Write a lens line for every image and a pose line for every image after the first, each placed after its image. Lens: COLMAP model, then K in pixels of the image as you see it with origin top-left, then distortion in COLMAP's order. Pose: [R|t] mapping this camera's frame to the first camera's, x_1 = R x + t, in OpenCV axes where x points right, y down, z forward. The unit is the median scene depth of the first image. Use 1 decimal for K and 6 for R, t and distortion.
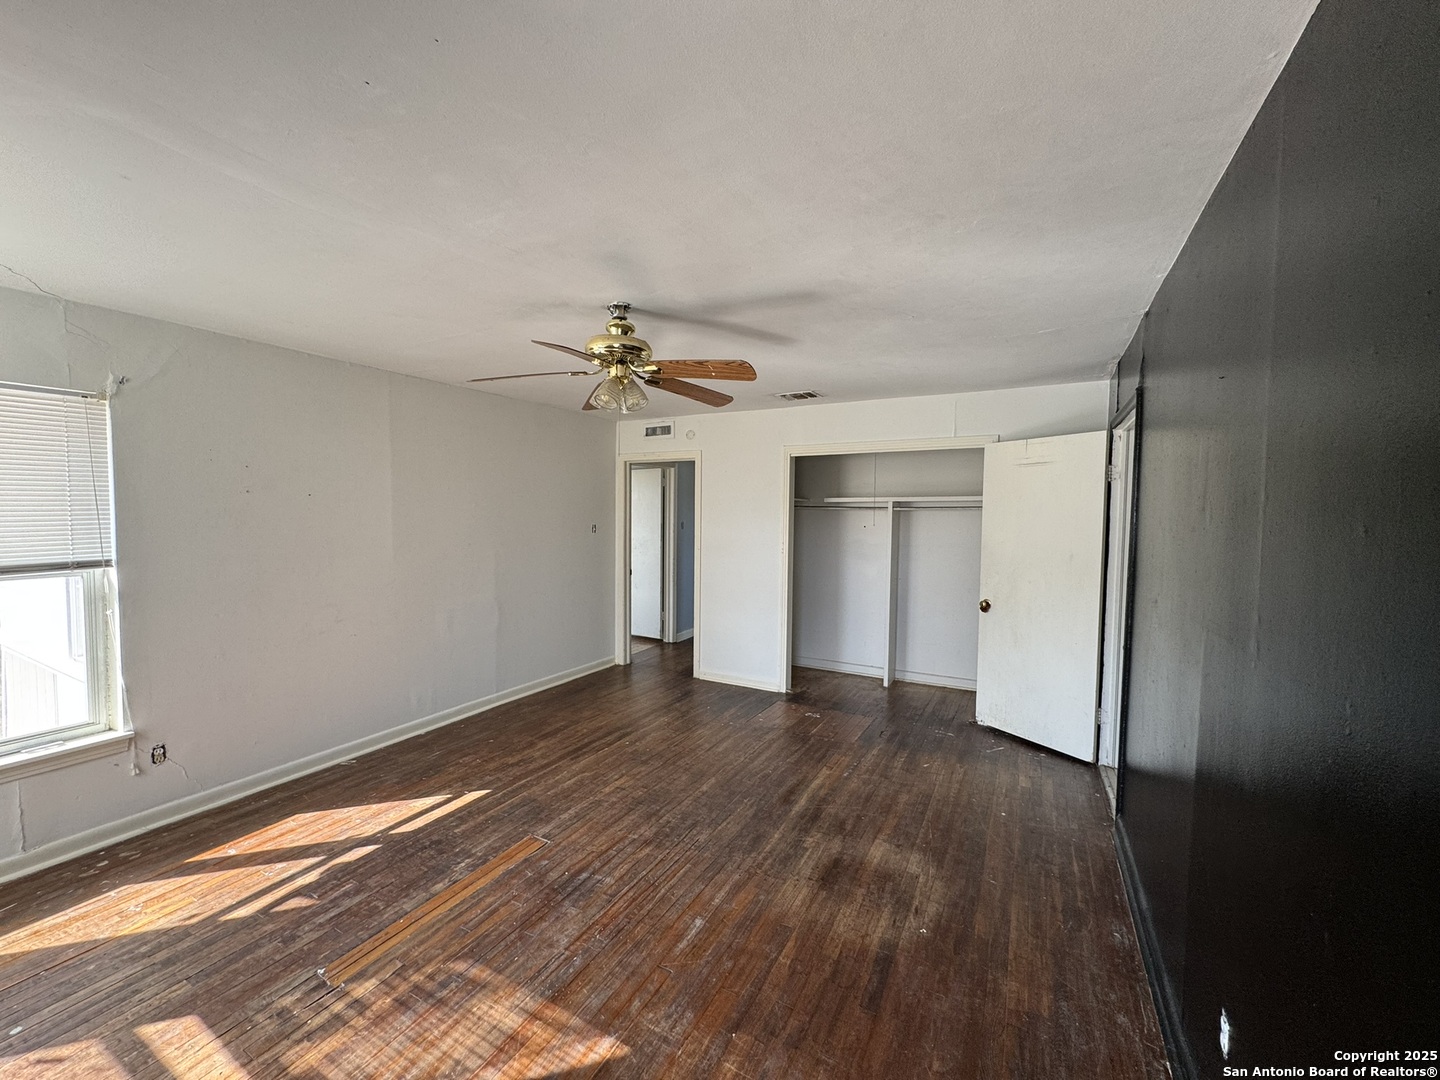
lens RADIAL K [[575.6, 0, 711.9], [0, 575.6, 541.3], [0, 0, 1]] dist [-0.001488, 0.000054]
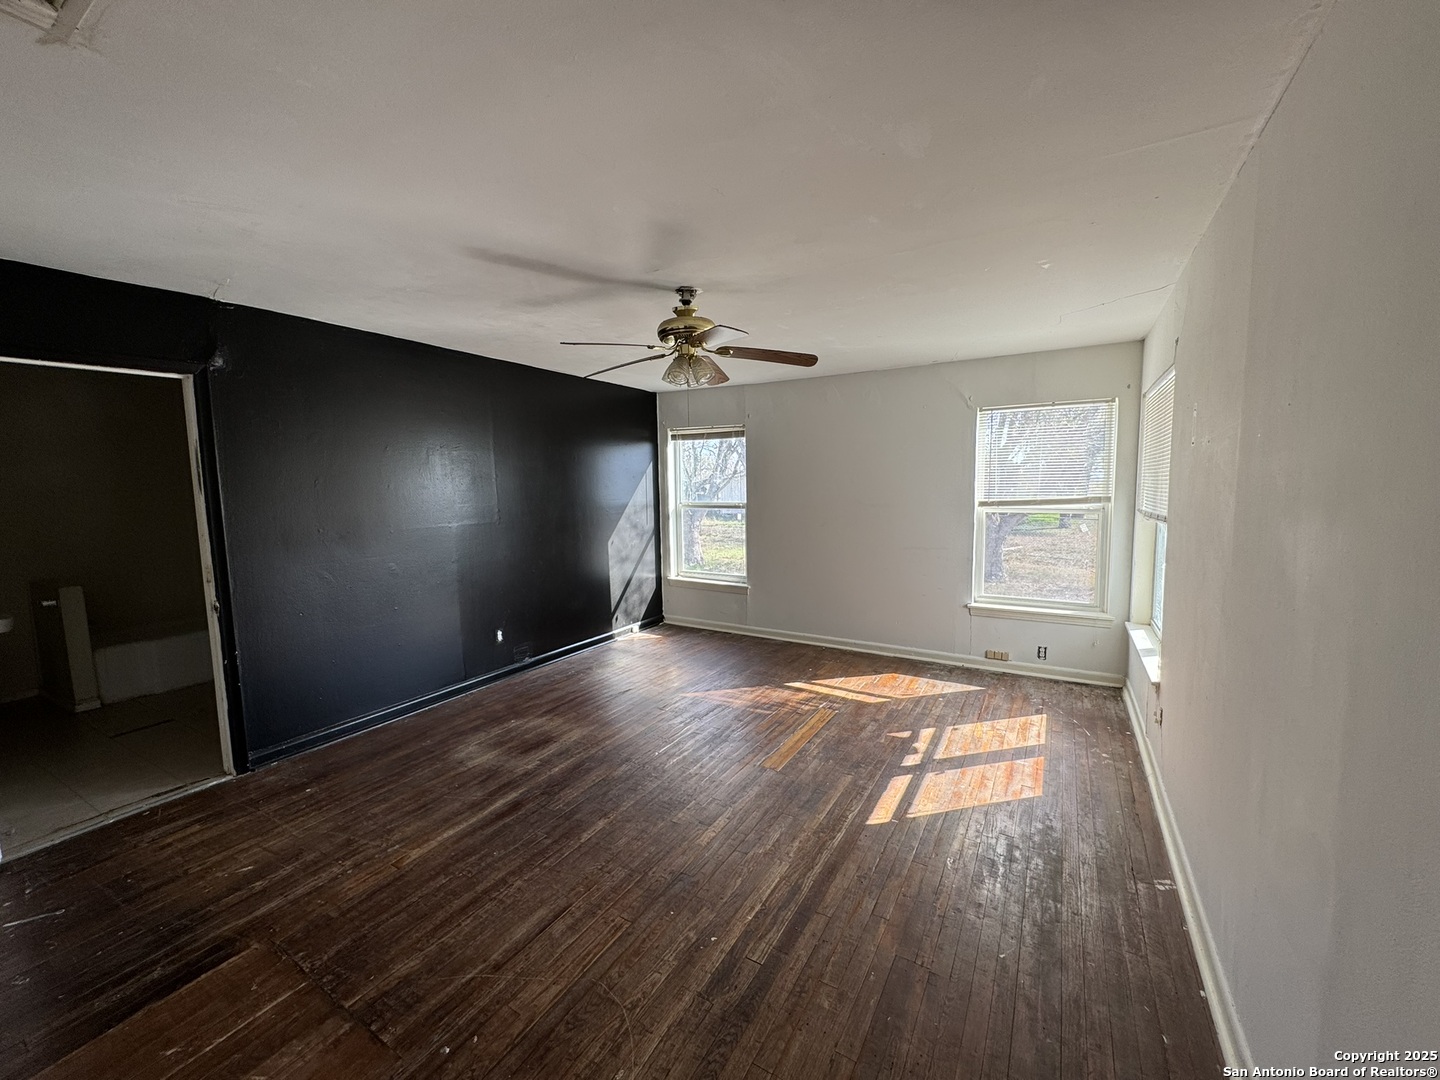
lens RADIAL K [[575.6, 0, 725.4], [0, 575.6, 535.4], [0, 0, 1]] dist [-0.001488, 0.000054]
pose [[-0.999851, 0.008322, 0.015138, -0.249716], [0.010399, 0.989700, 0.142778, -0.100439], [-0.013794, 0.142914, -0.989639, 2.146160]]
